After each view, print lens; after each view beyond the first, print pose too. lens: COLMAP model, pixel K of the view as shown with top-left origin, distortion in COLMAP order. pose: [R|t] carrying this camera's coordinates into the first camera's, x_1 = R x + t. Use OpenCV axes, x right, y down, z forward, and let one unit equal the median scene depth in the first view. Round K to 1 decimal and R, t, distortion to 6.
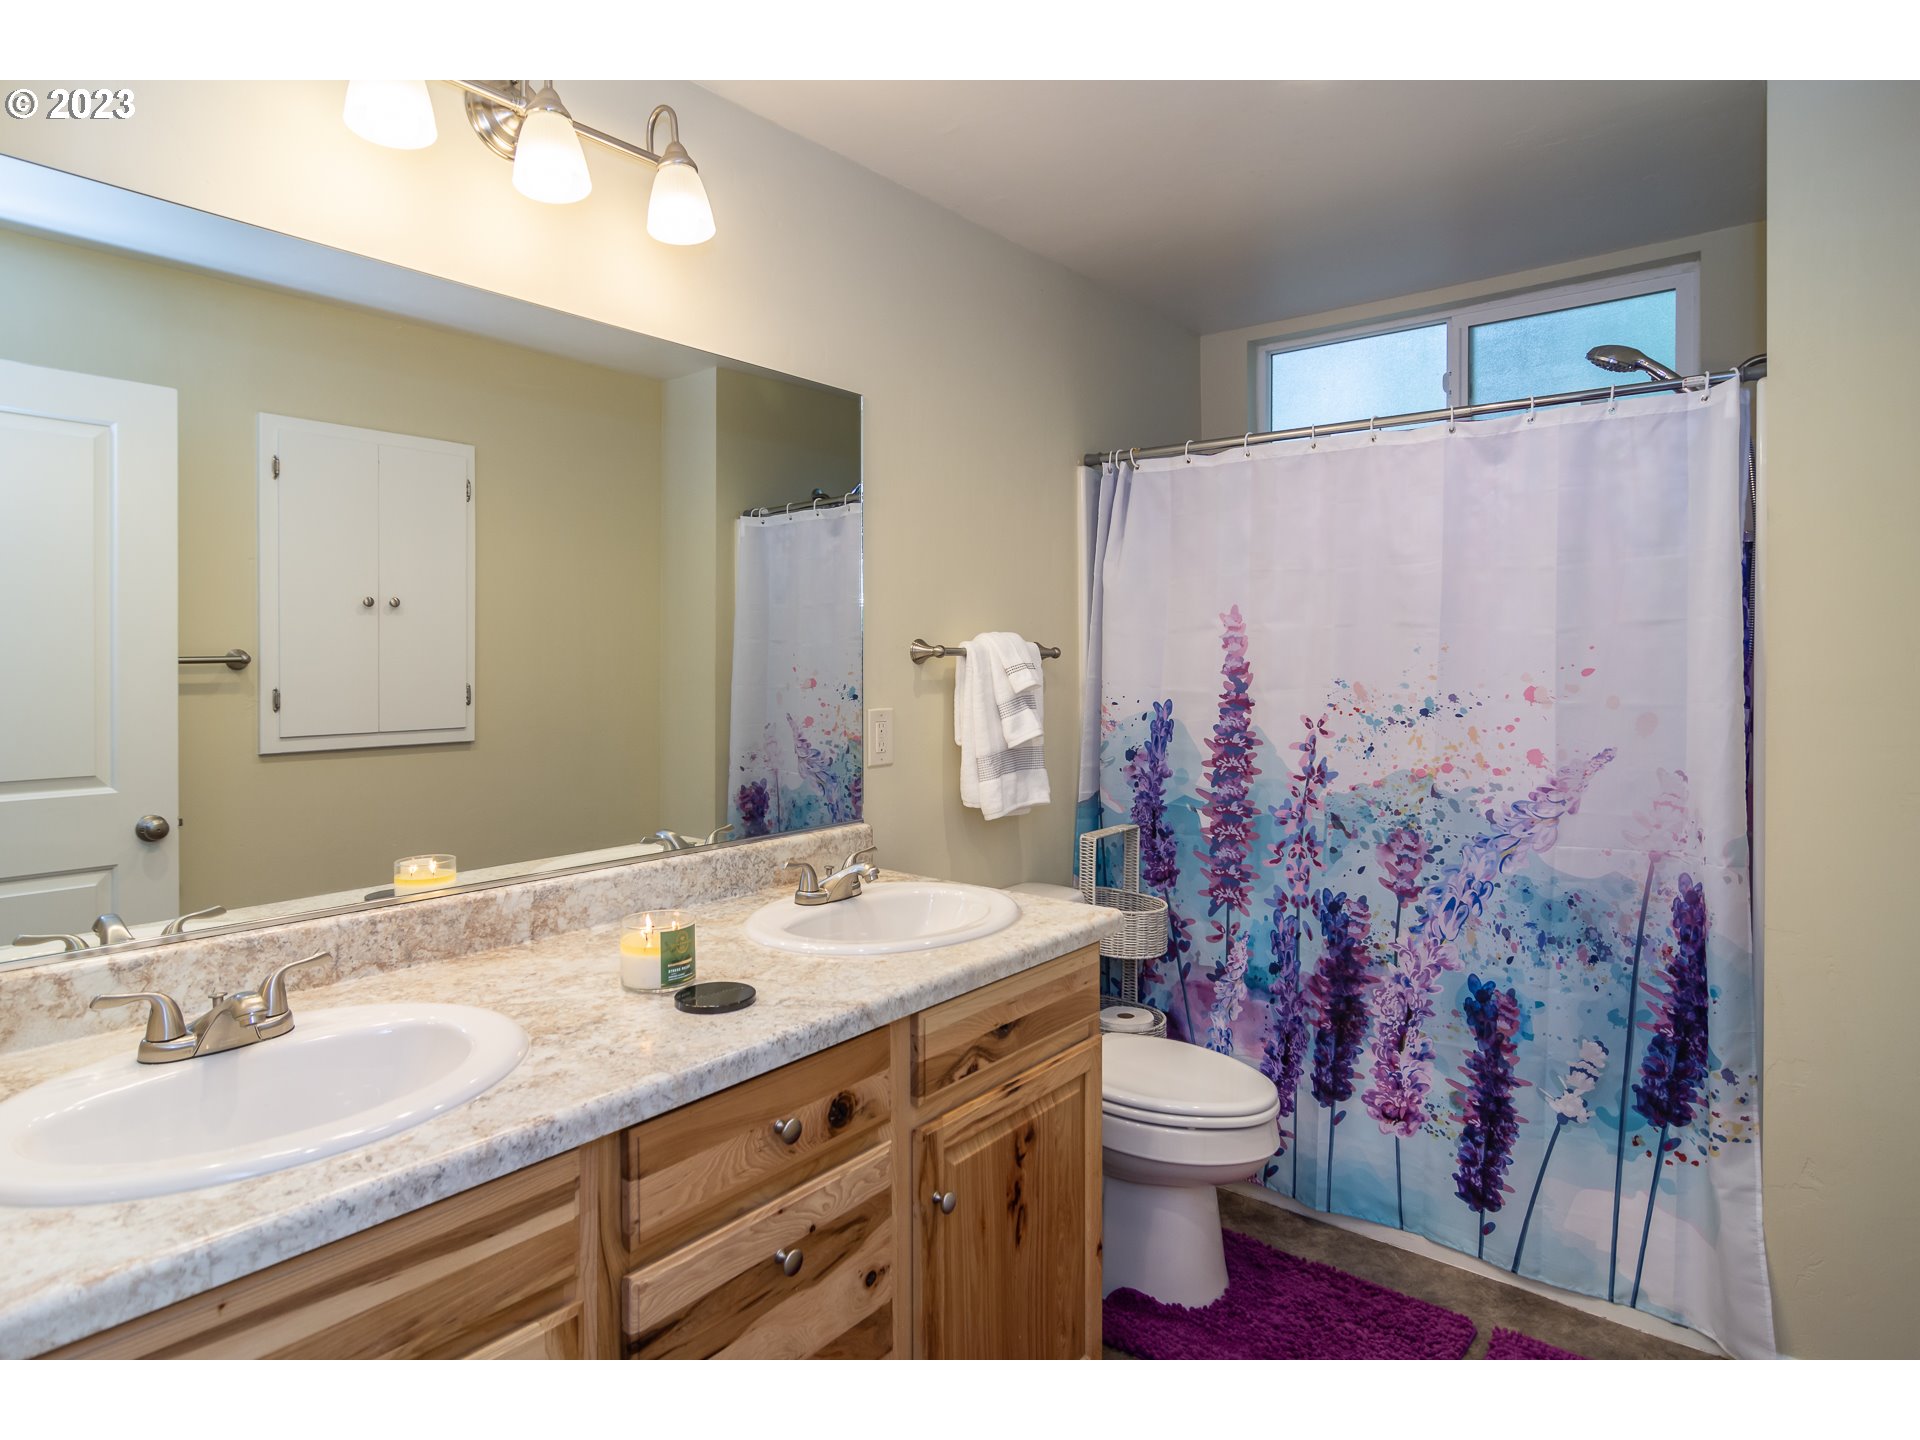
lens RADIAL K [[1036.5, 0, 940.1], [0, 1036.5, 720.2], [0, 0, 1]] dist [0.000380, 0.001243]
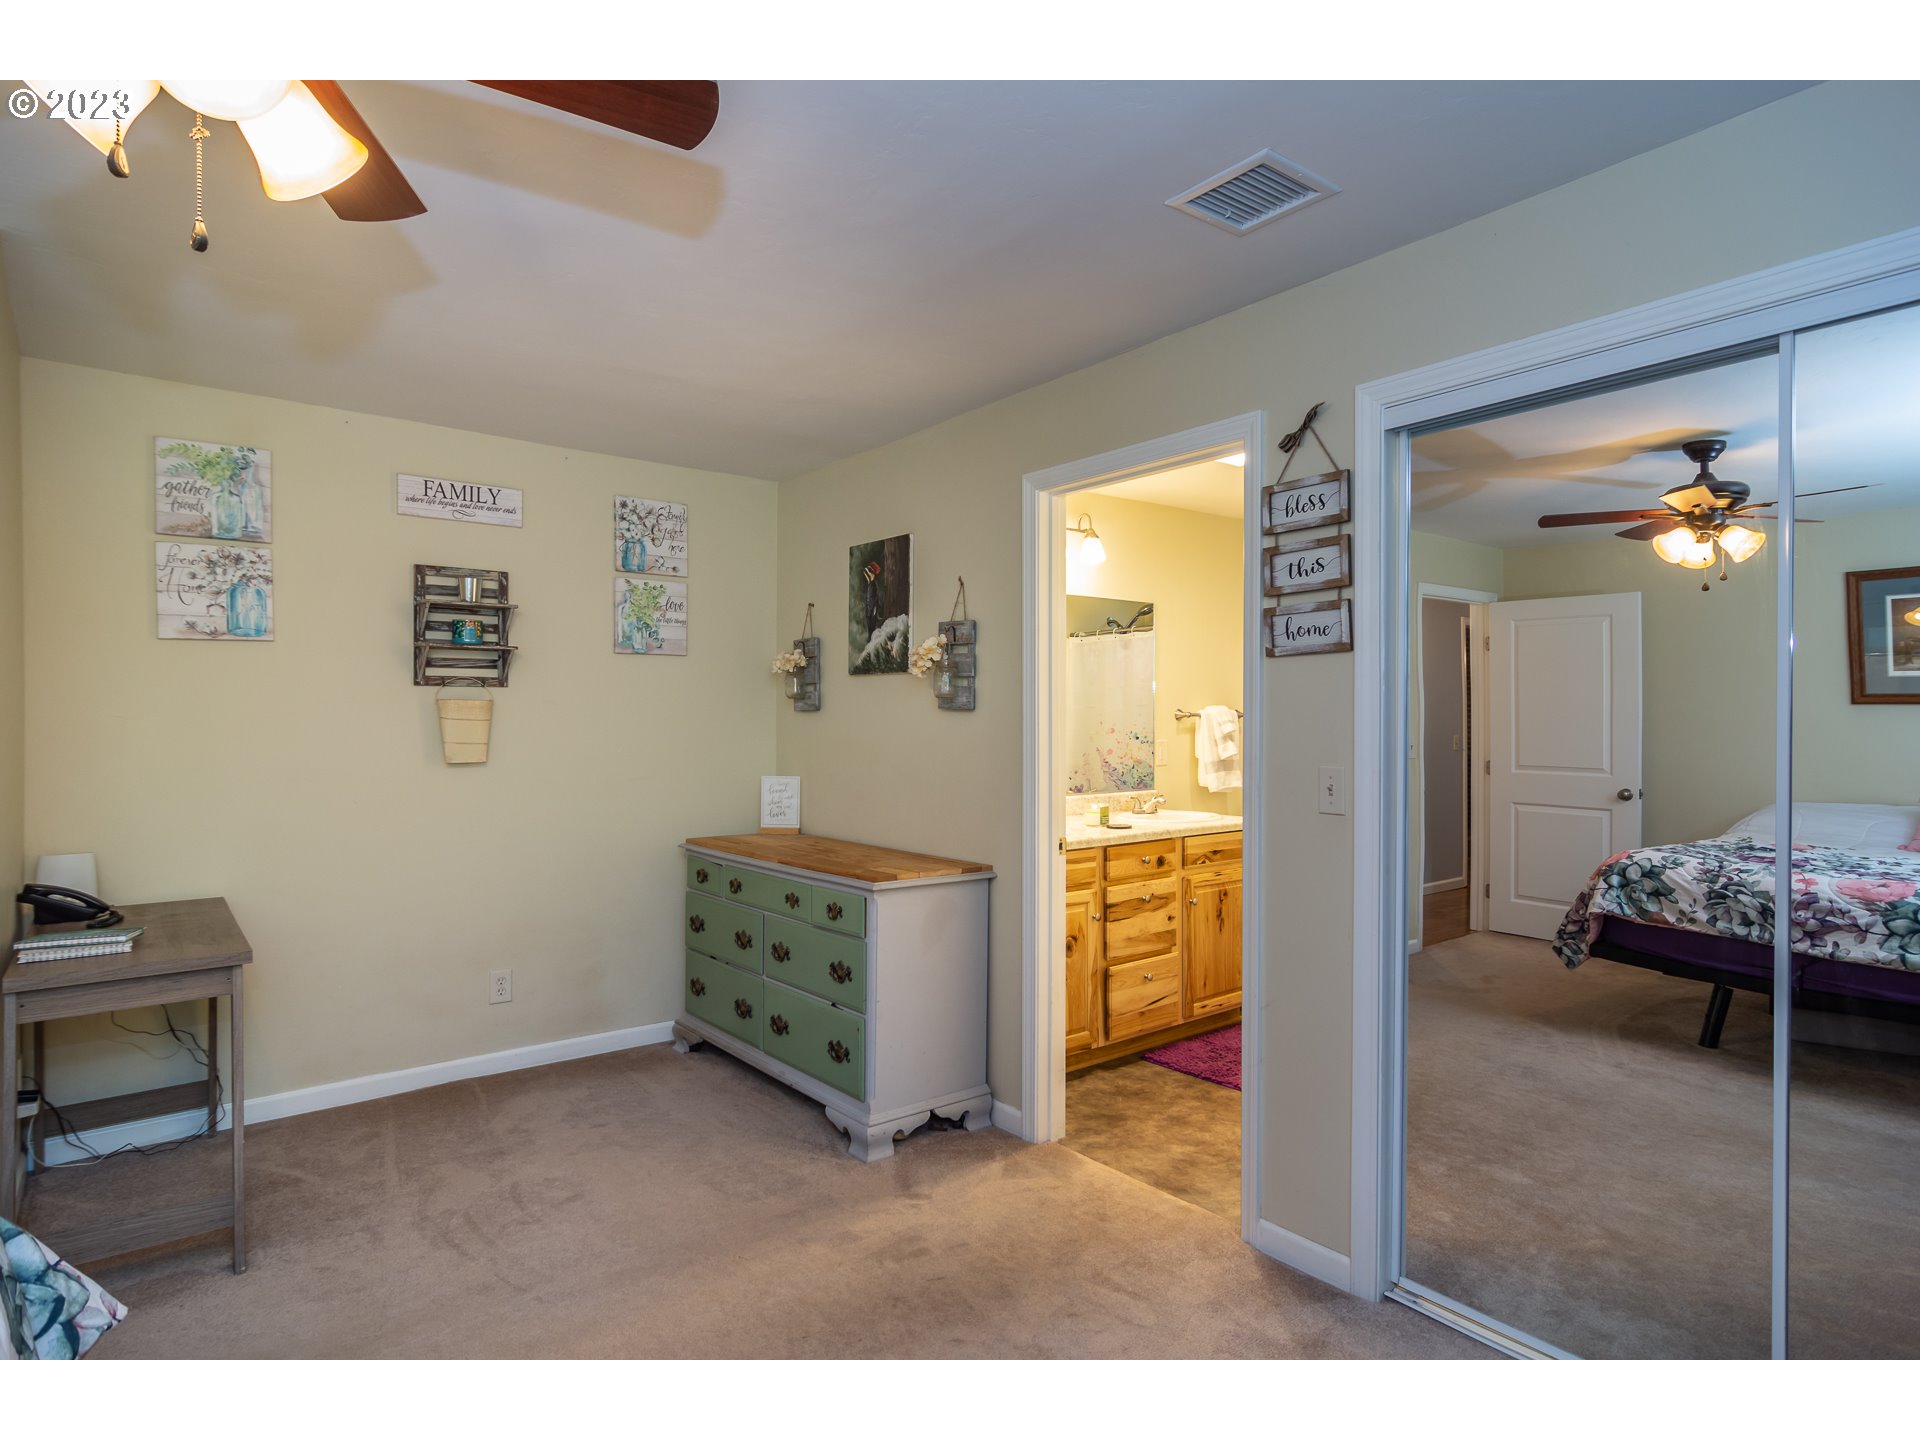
lens RADIAL K [[1036.5, 0, 940.1], [0, 1036.5, 720.2], [0, 0, 1]] dist [0.000380, 0.001243]
pose [[0.976270, 0.002036, -0.216546, -0.056820], [-0.013530, 0.998576, -0.051610, 0.097757], [0.216132, 0.053316, 0.974907, -1.861347]]
